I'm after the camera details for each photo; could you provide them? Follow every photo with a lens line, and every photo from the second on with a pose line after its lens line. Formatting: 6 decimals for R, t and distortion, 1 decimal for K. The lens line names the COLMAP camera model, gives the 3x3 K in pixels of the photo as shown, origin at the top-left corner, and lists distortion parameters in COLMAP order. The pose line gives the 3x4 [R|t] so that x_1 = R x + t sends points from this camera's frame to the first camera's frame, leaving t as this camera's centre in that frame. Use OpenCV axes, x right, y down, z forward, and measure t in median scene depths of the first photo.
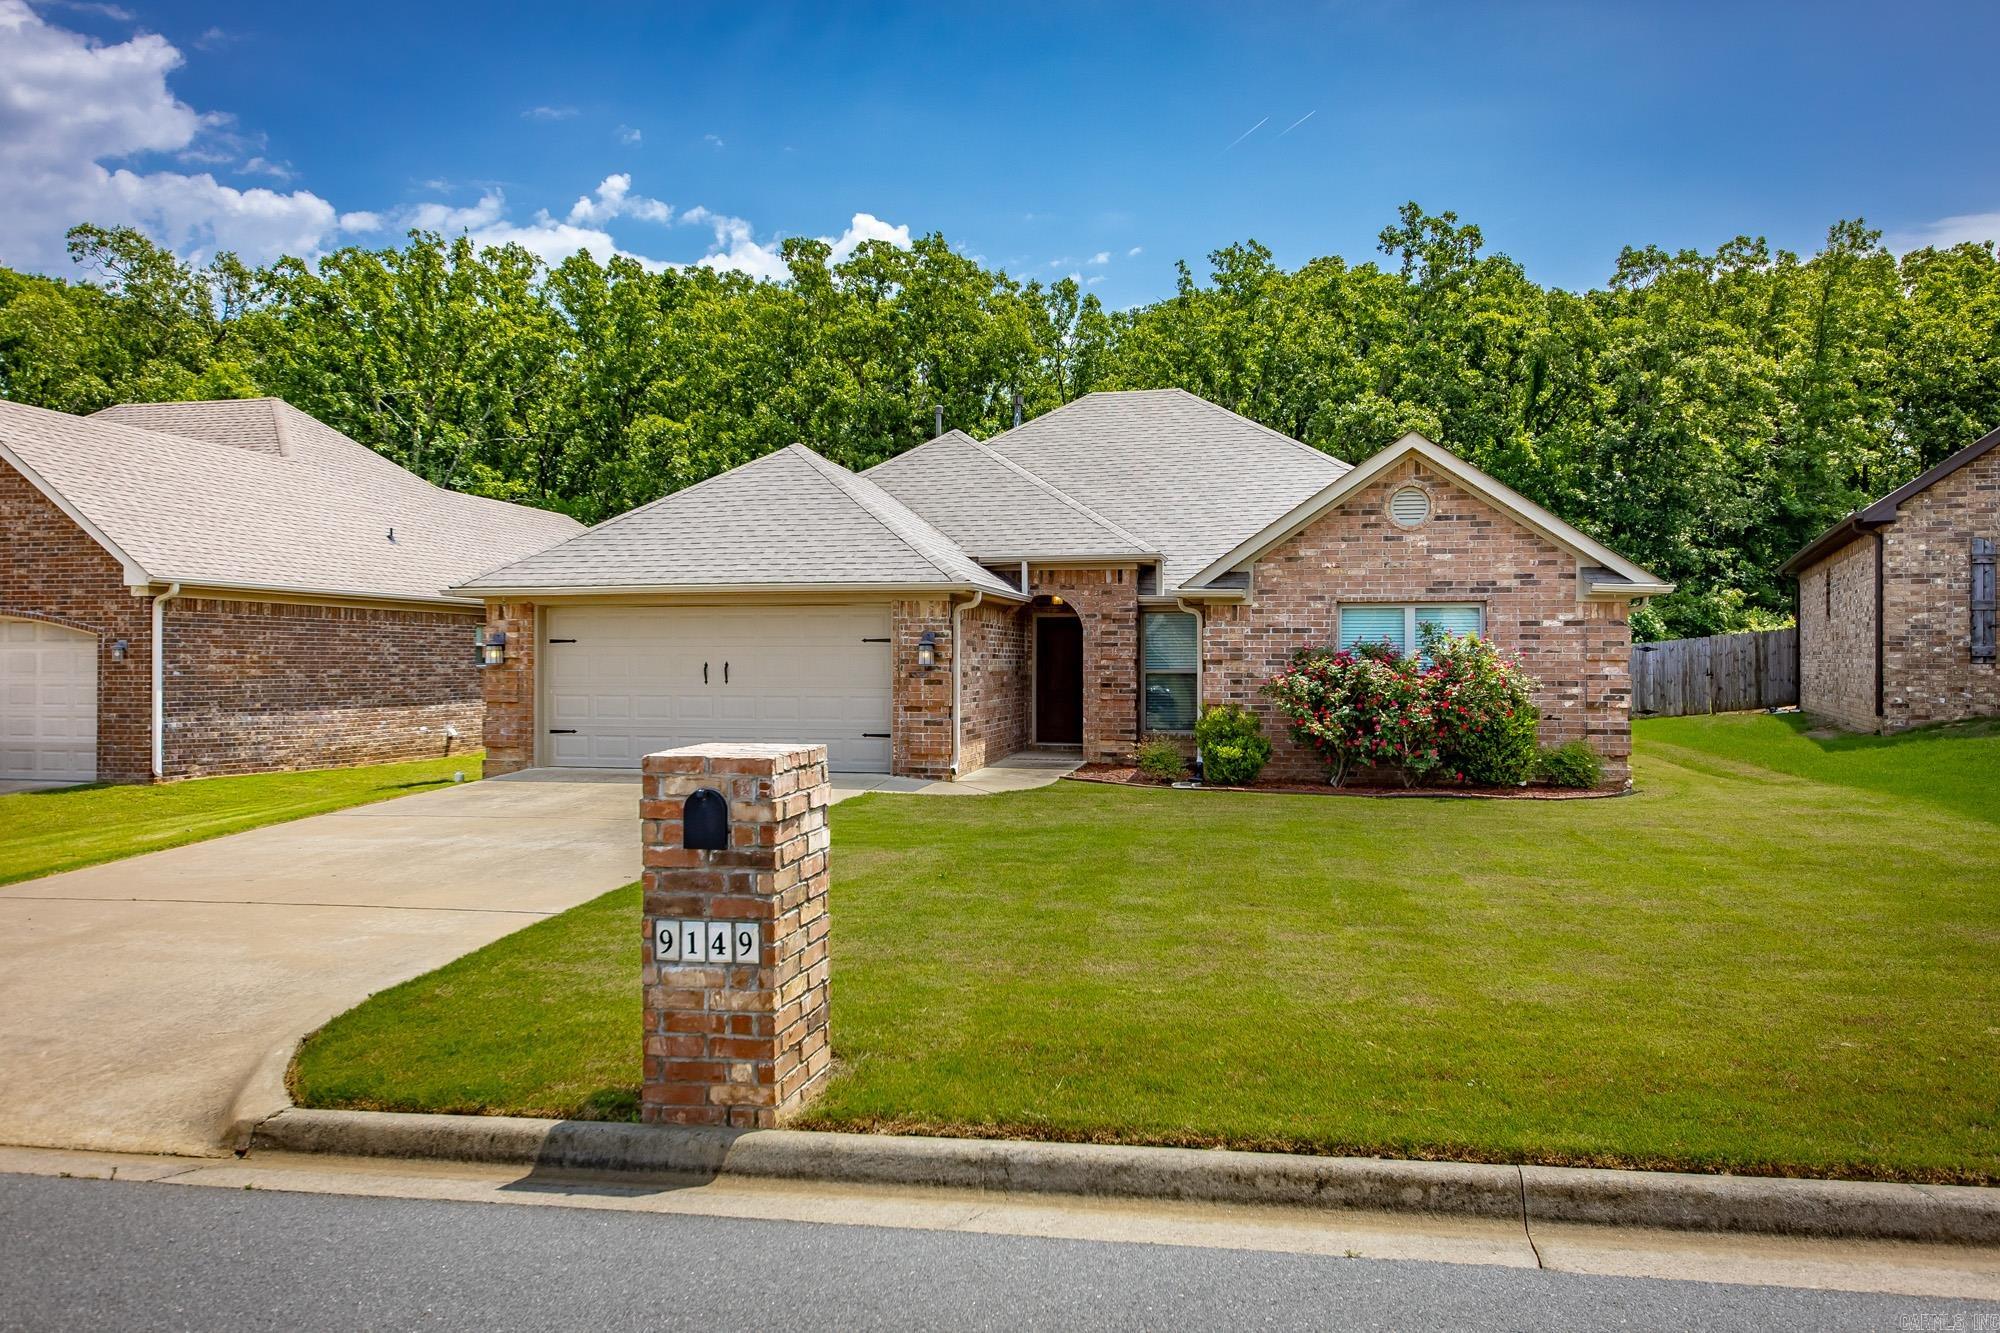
lens RADIAL K [[1315.3, 0, 1008.4], [0, 1315.3, 649.5], [0, 0, 1]] dist [-0.000177, 0.014127]
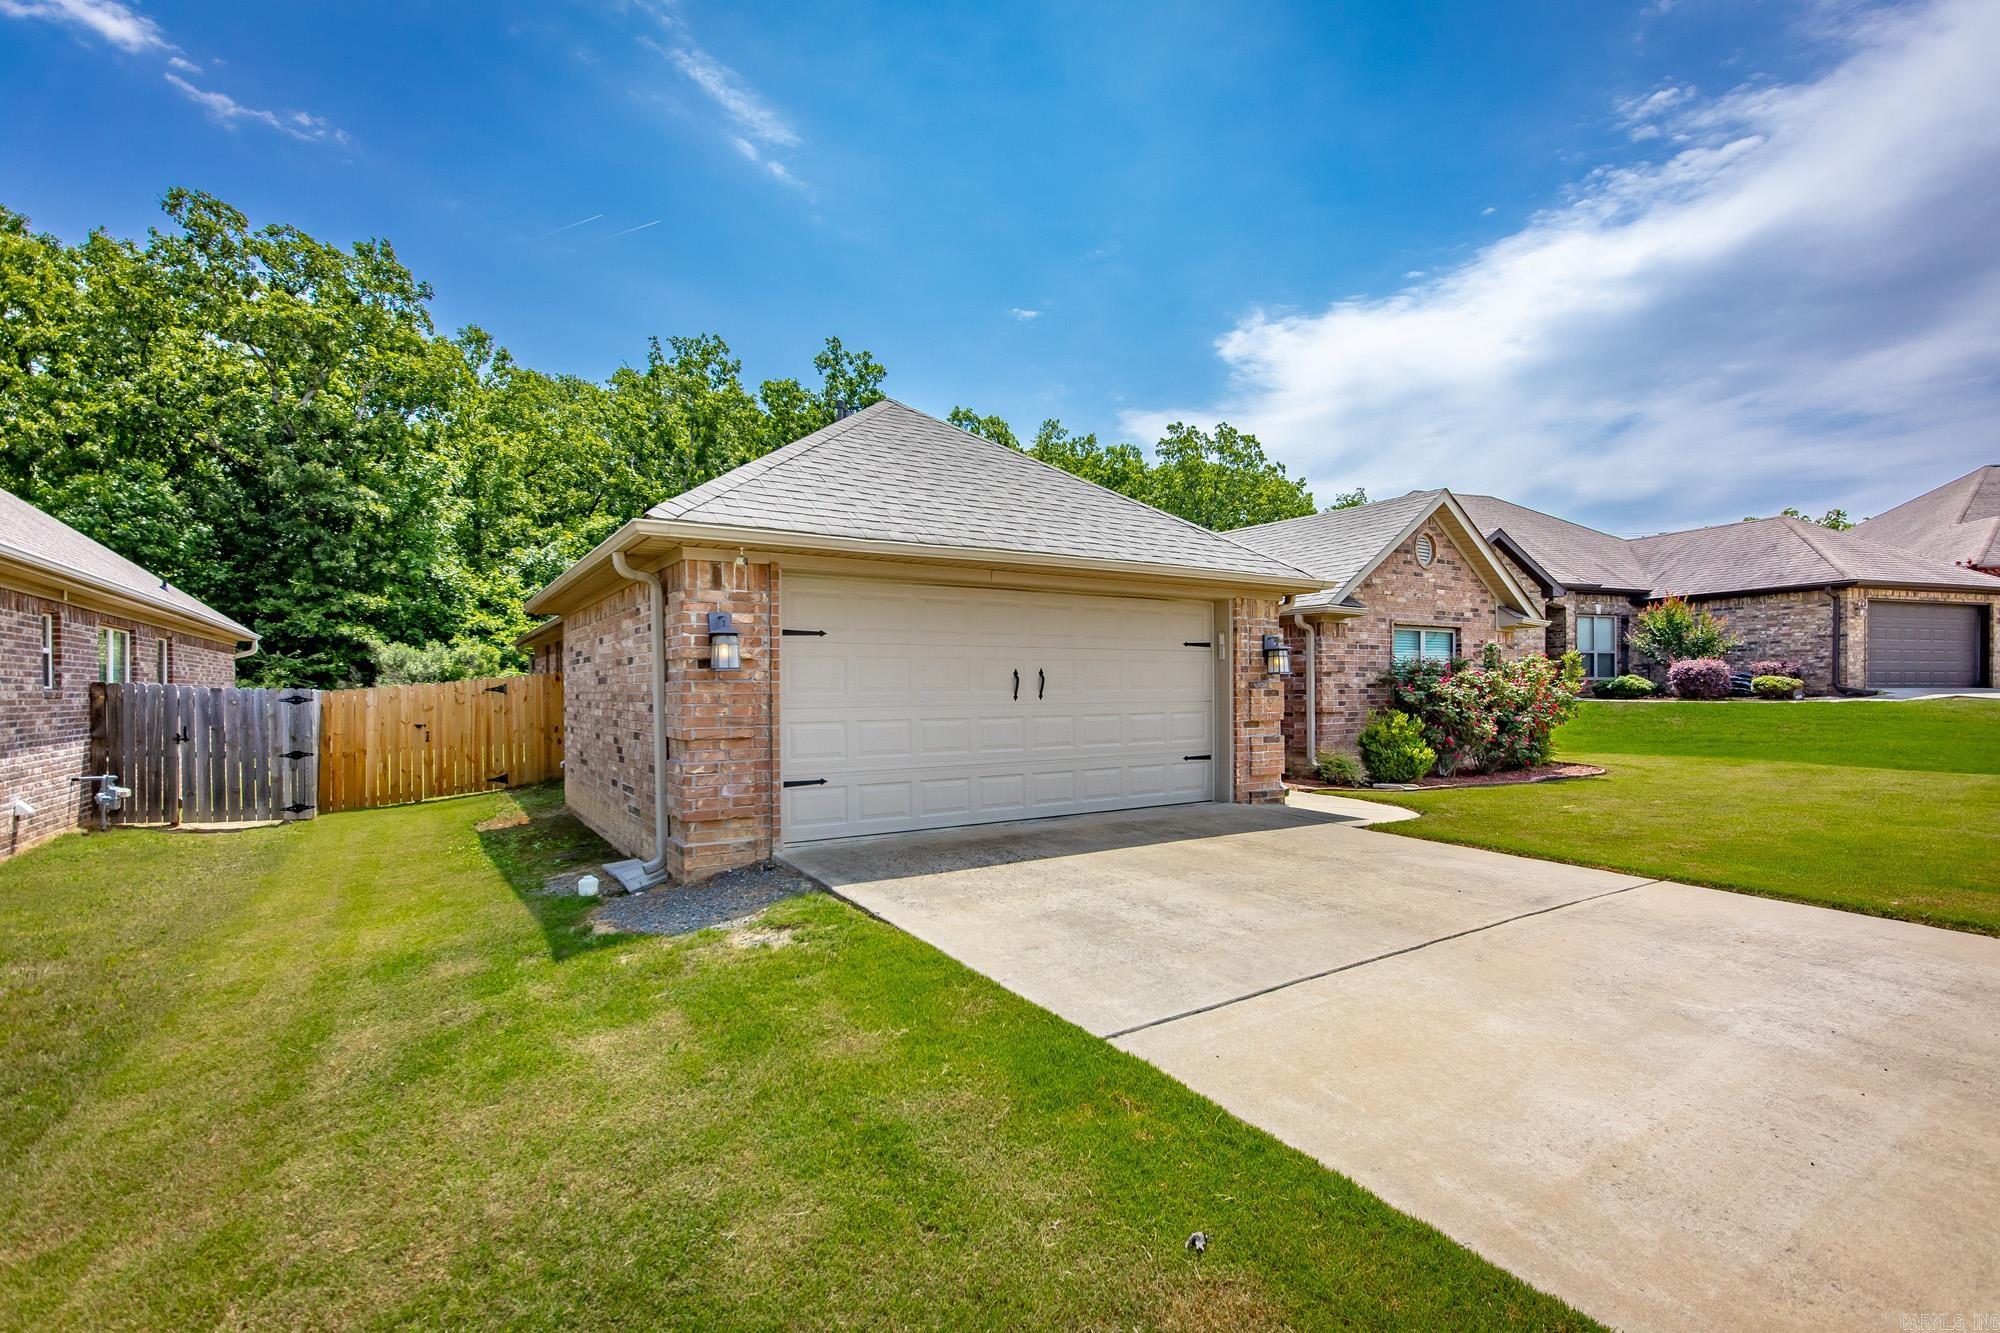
lens RADIAL K [[905.0, 0, 1005.2], [0, 905.0, 686.4], [0, 0, 1]] dist [-0.008223, -0.000375]
pose [[0.716109, -0.003327, 0.697980, -0.567728], [0.001195, 0.999993, 0.003540, 0.017039], [-0.697987, -0.001701, 0.716108, 0.648341]]
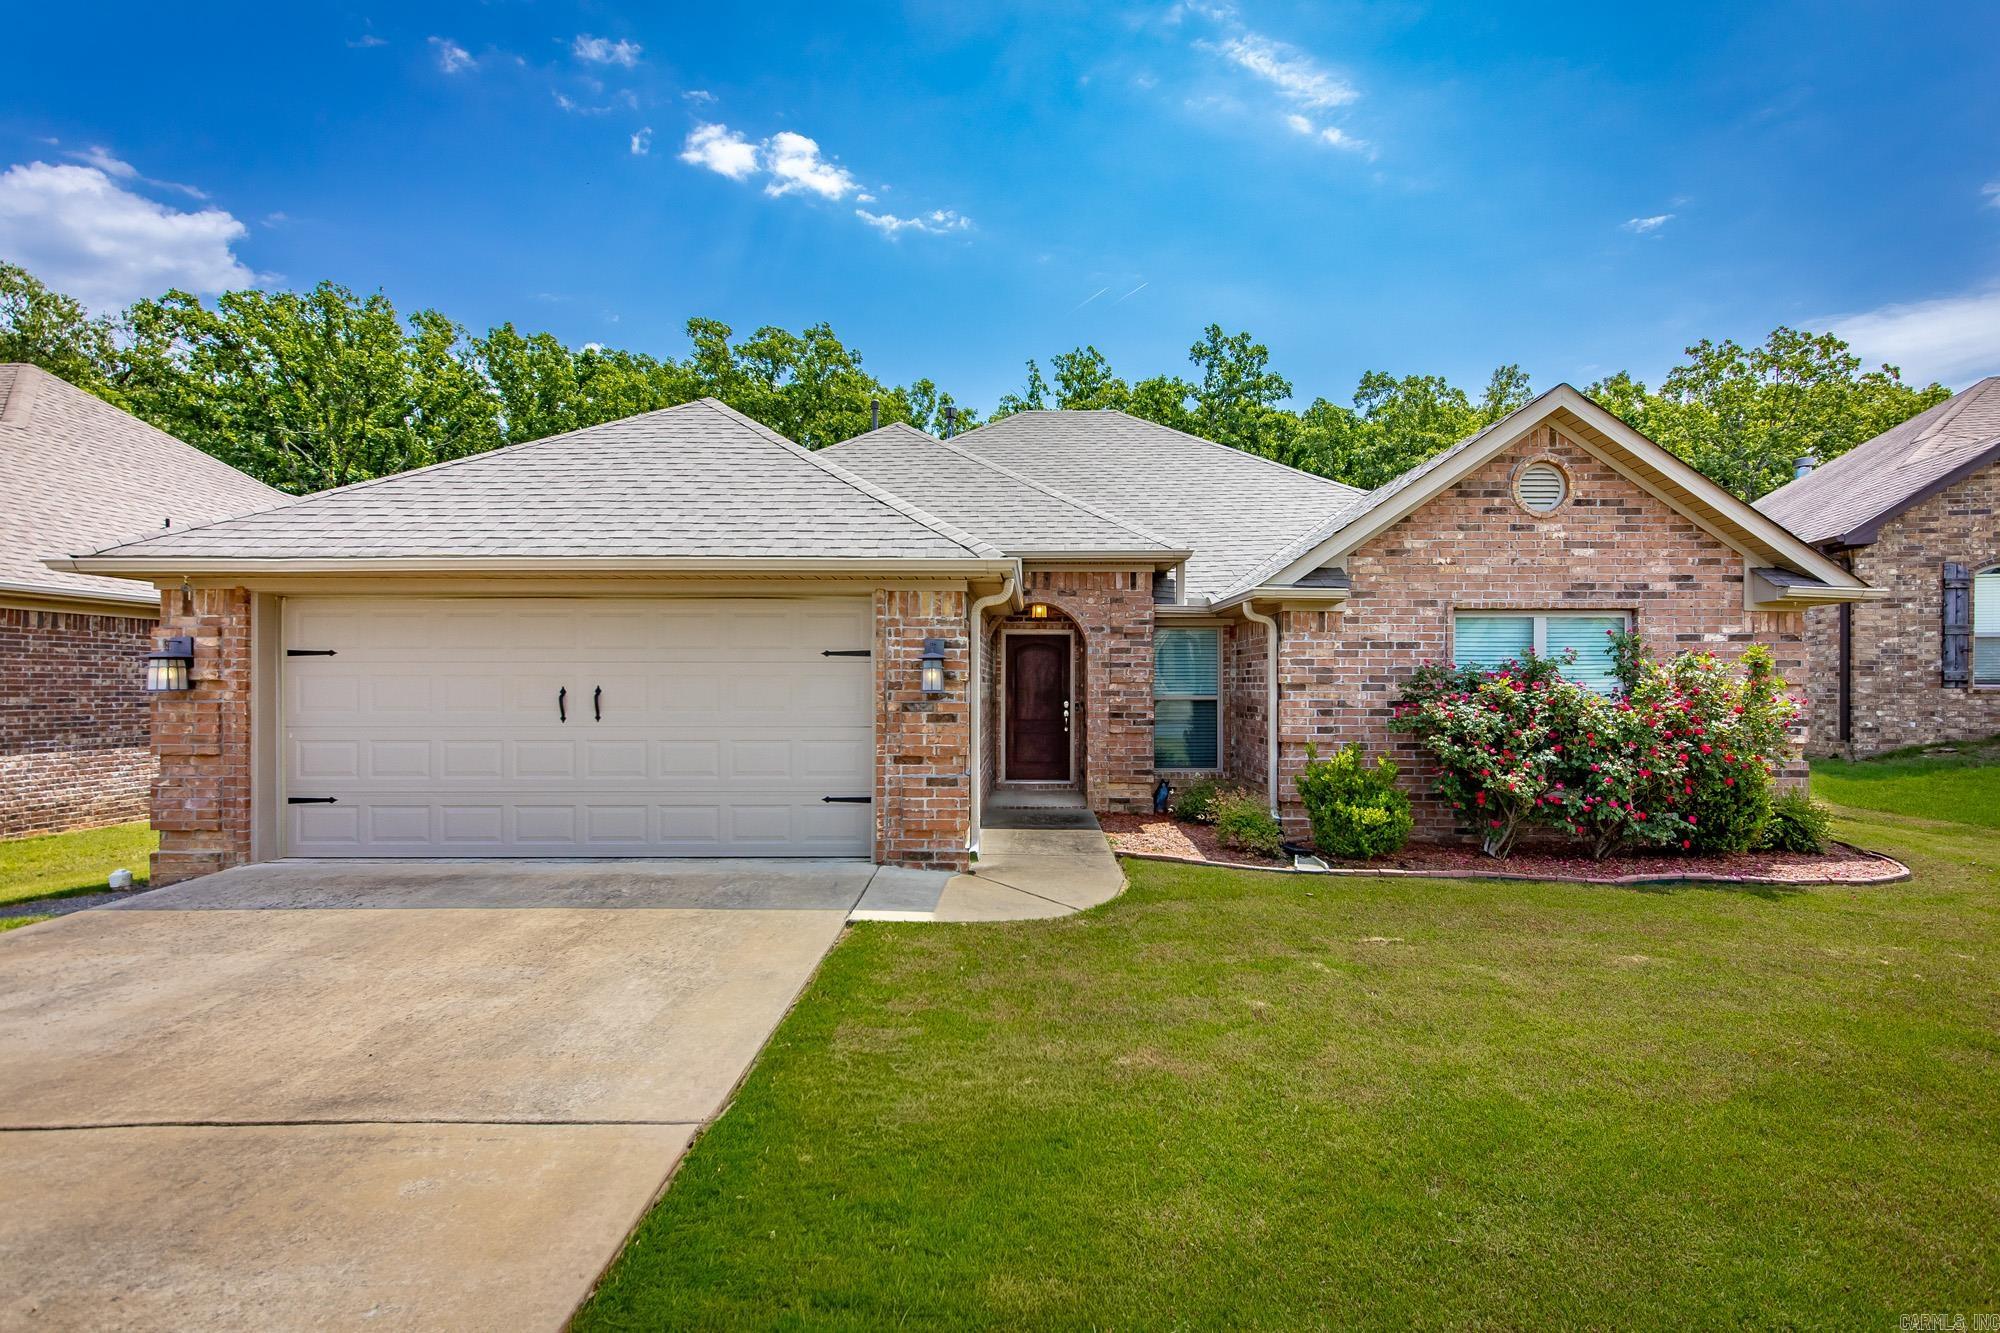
lens RADIAL K [[890.2, 0, 1040.3], [0, 890.2, 681.9], [0, 0, 1]] dist [0.005421, -0.001189]
pose [[0.978730, 0.000736, 0.205153, -0.092762], [-0.001560, 0.999991, 0.003851, 0.005144], [-0.205149, -0.004089, 0.978722, 0.530339]]
